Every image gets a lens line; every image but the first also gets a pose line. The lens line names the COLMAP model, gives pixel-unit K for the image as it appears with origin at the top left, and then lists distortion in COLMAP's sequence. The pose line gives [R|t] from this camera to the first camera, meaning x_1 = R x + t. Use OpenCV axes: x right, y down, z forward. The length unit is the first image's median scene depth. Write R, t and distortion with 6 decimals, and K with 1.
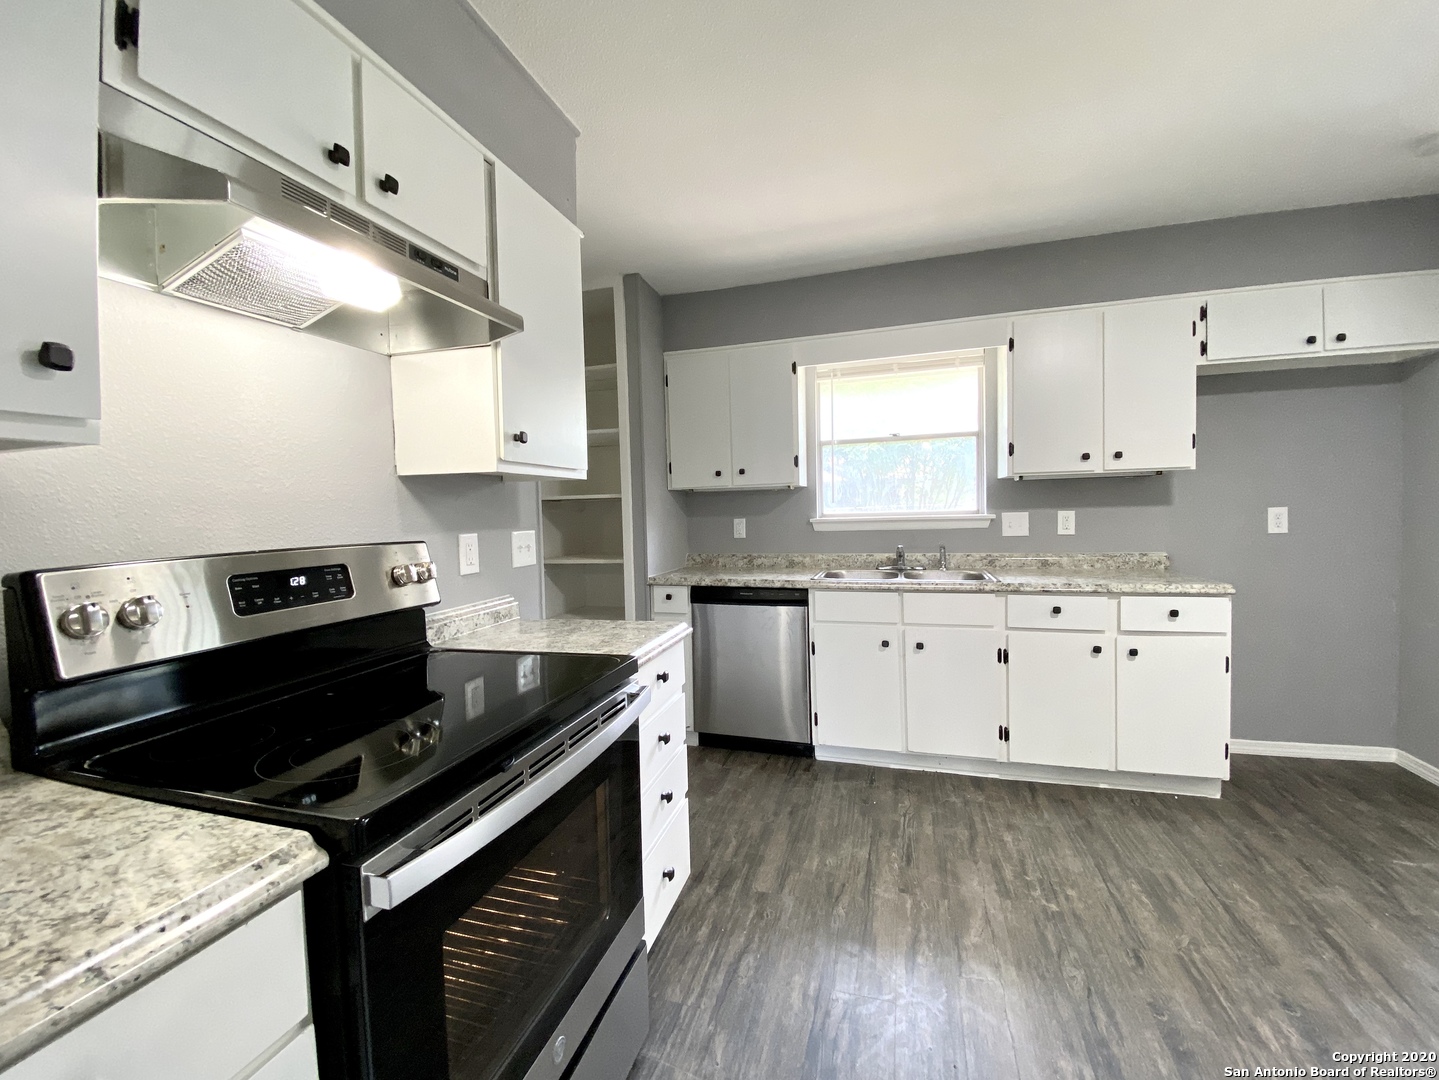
lens RADIAL K [[599.0, 0, 712.3], [0, 599.0, 533.3], [0, 0, 1]] dist [0.014402, -0.017821]
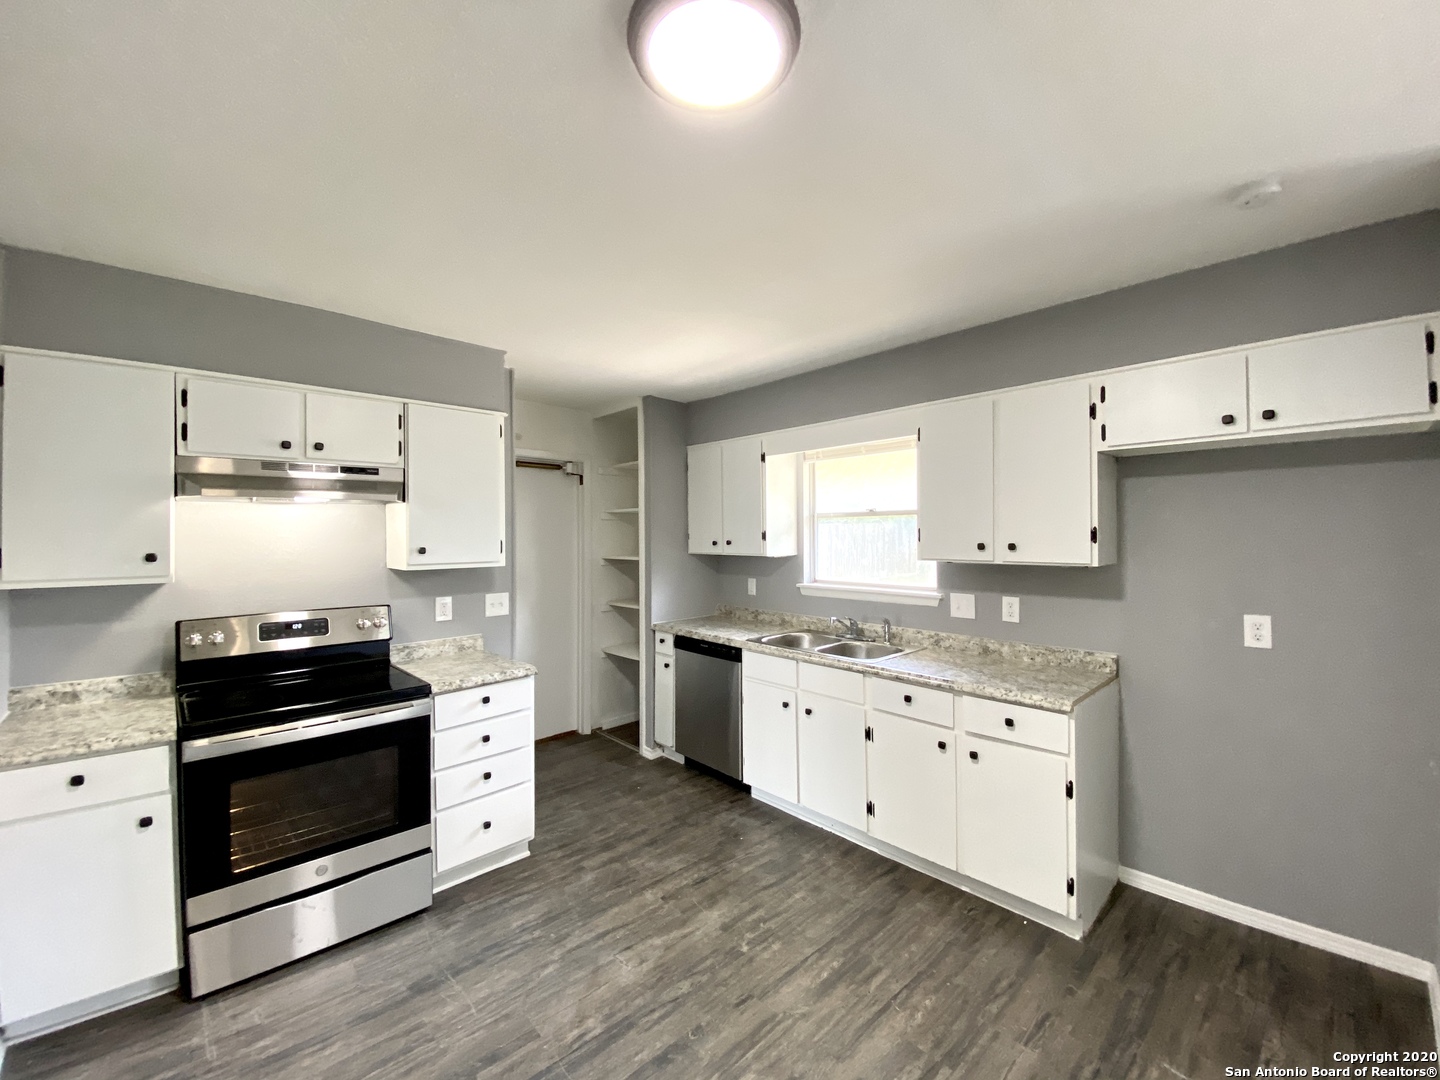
lens RADIAL K [[582.9, 0, 712.8], [0, 582.9, 532.0], [0, 0, 1]] dist [0.013703, -0.015940]
pose [[0.867724, 0.018594, -0.496699, 0.744231], [-0.034957, 0.999109, -0.023668, -0.118010], [0.495816, 0.037900, 0.867600, -0.045743]]
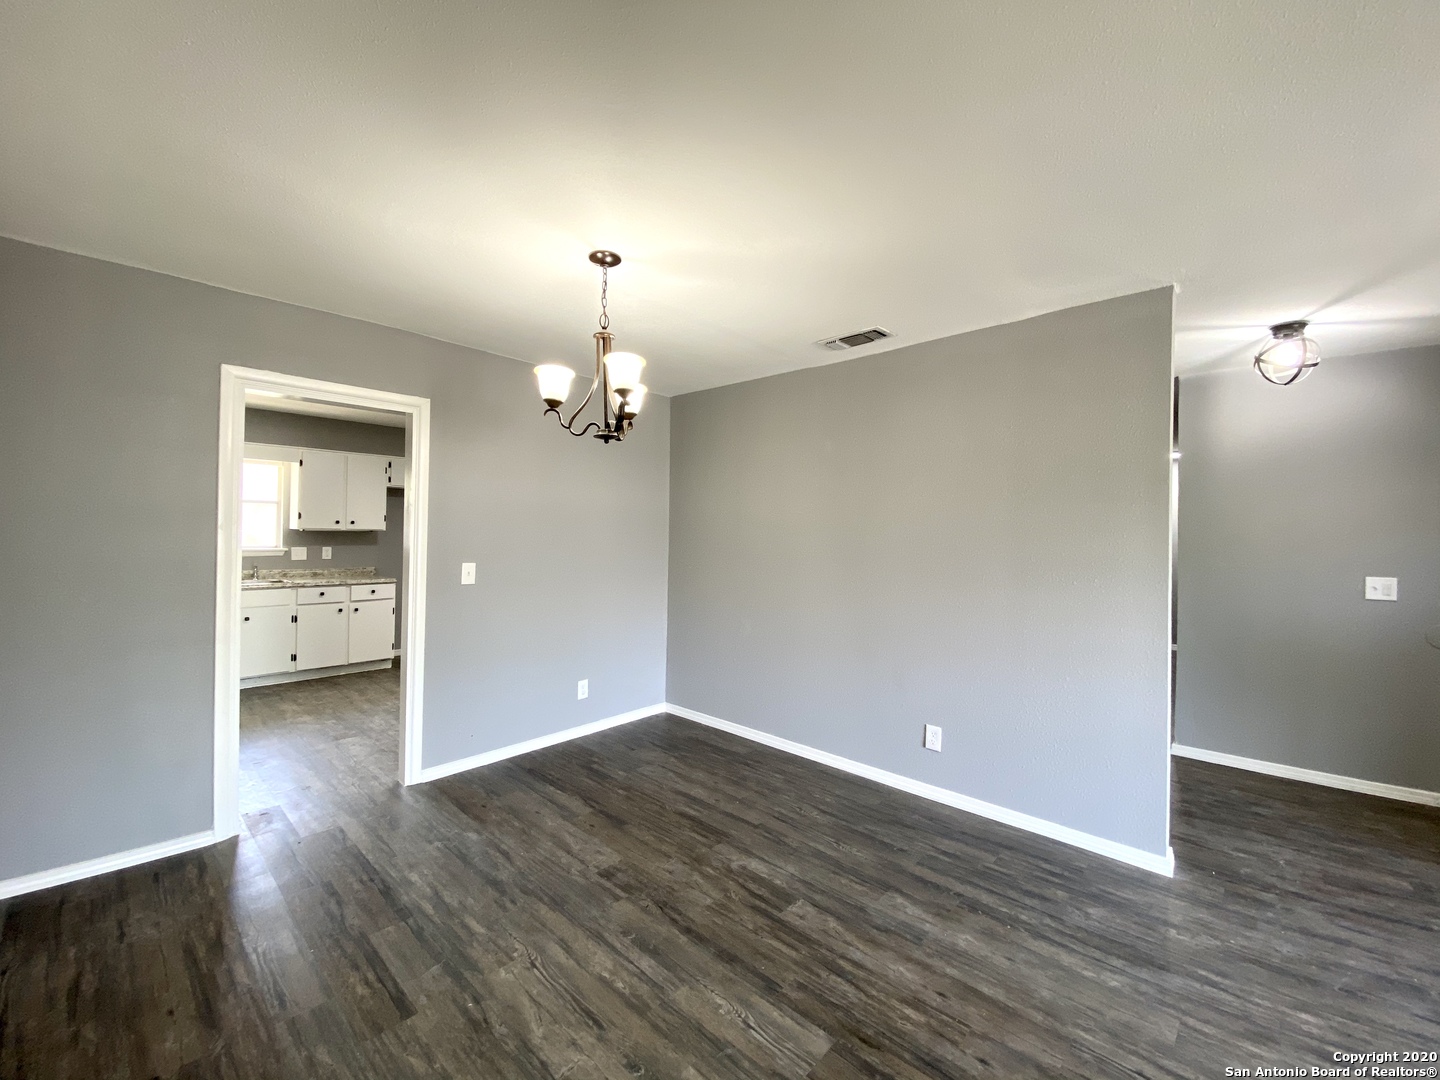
lens RADIAL K [[582.9, 0, 712.8], [0, 582.9, 532.0], [0, 0, 1]] dist [0.013703, -0.015940]
pose [[0.432859, 0.037514, 0.900681, -0.690030], [0.005688, 0.999000, -0.044342, 0.006617], [-0.901444, 0.024317, 0.432213, -1.130106]]
